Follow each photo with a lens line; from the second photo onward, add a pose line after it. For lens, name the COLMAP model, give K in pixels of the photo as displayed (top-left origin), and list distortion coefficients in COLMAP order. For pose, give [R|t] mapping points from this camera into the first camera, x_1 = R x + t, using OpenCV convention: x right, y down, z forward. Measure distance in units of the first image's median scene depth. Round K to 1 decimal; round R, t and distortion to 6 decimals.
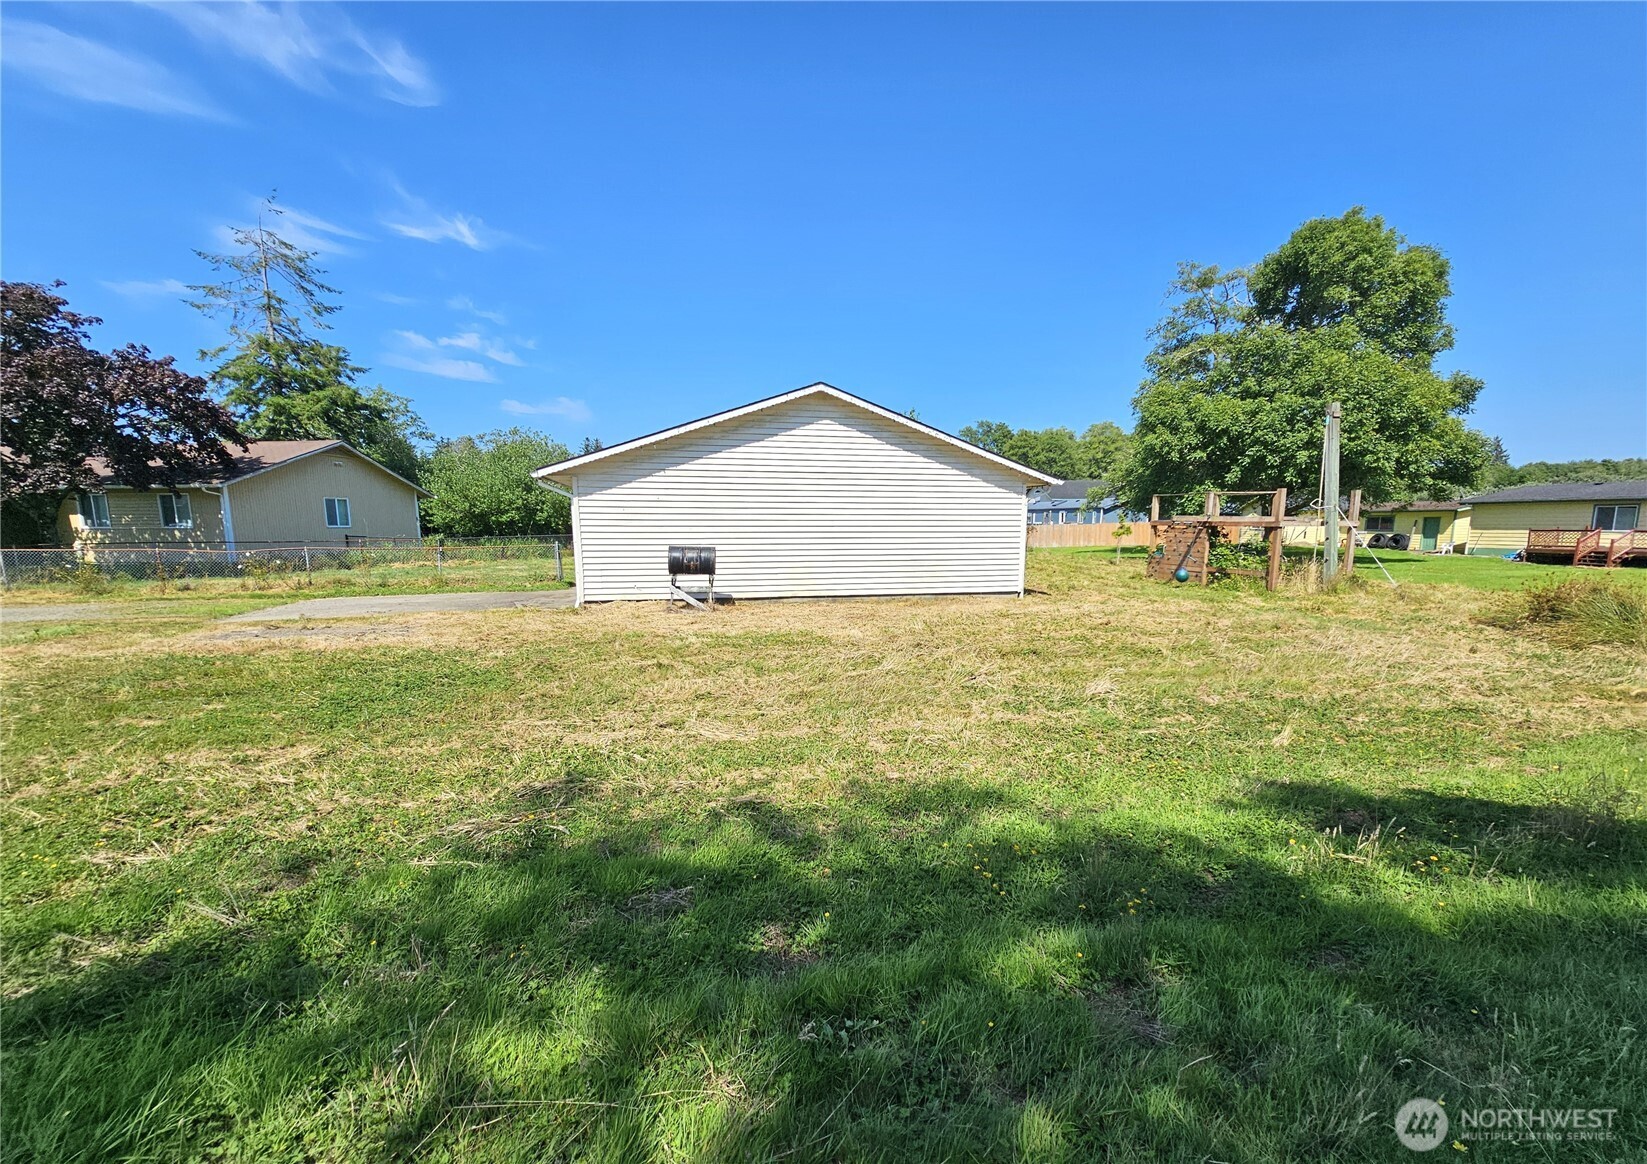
lens RADIAL K [[690.9, 0, 822.2], [0, 690.9, 566.0], [0, 0, 1]] dist [-0.001194, -0.000088]
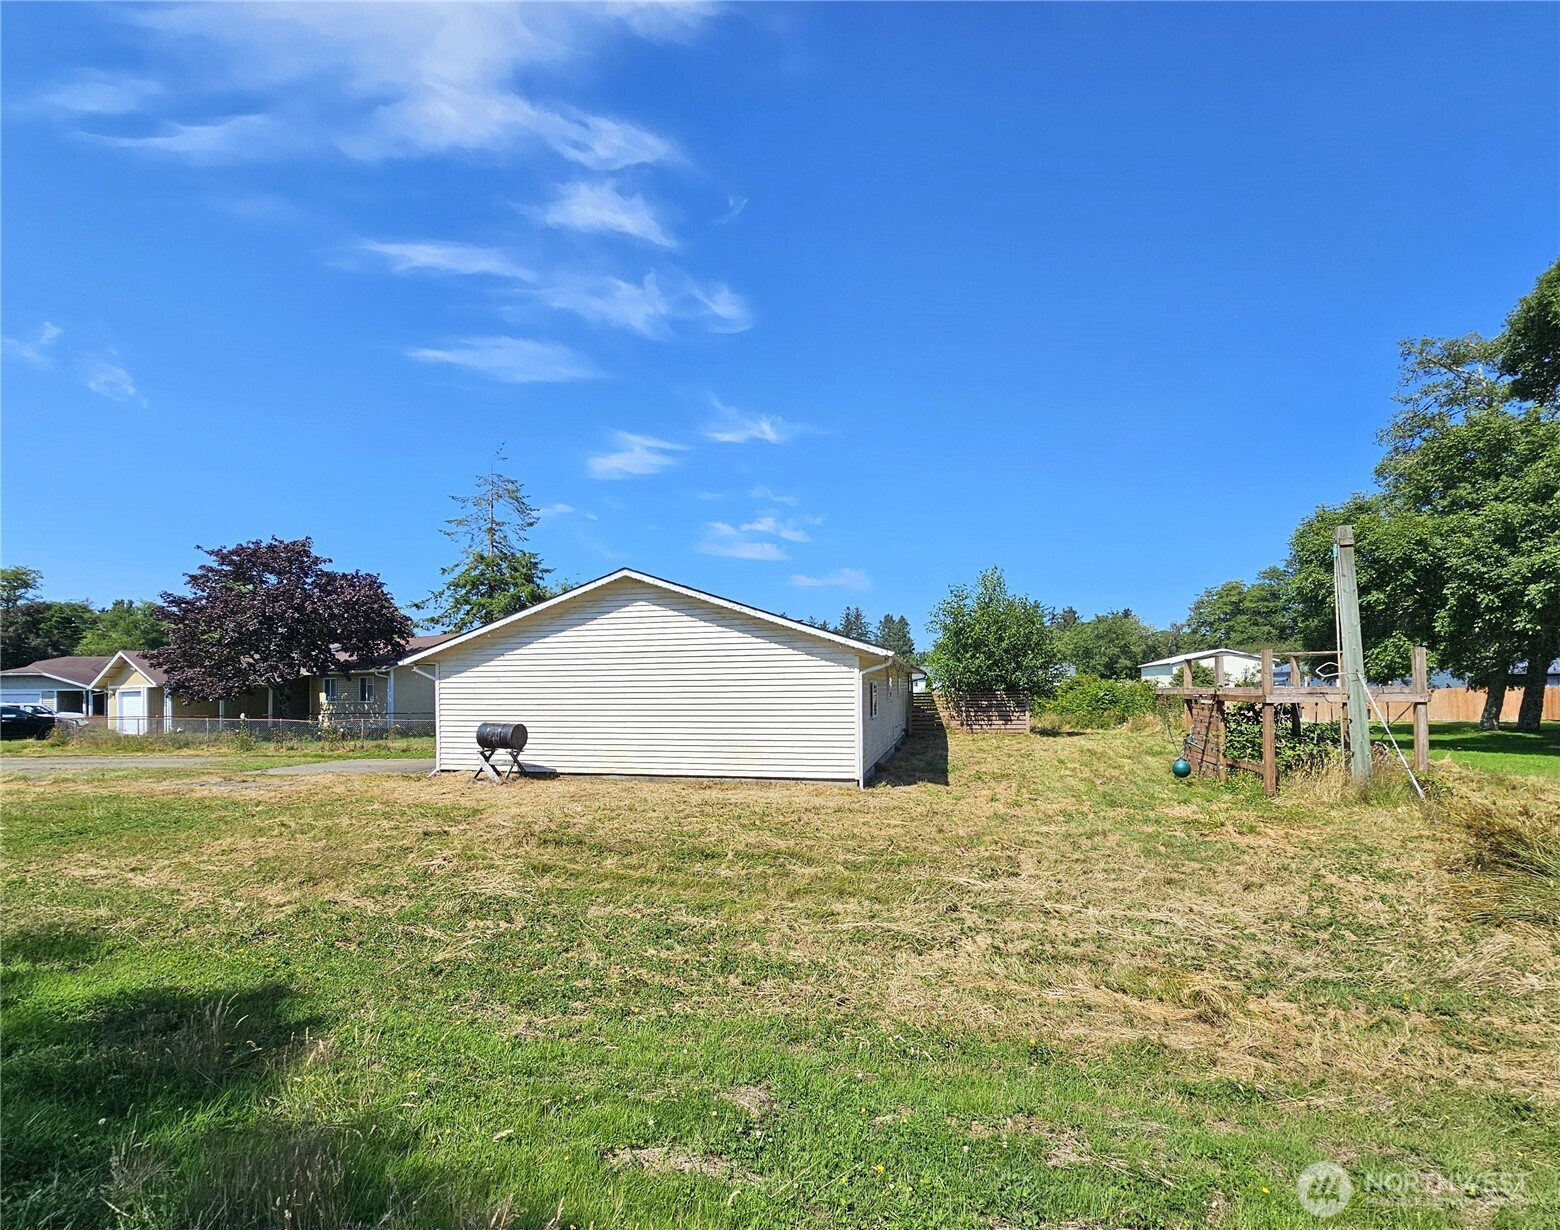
lens RADIAL K [[735.4, 0, 782.9], [0, 735.4, 629.2], [0, 0, 1]] dist [0.002092, -0.000707]
pose [[0.899690, -0.044464, -0.434259, 0.346551], [-0.018765, 0.989940, -0.140236, -0.009402], [0.436126, 0.134318, 0.889805, 0.056526]]
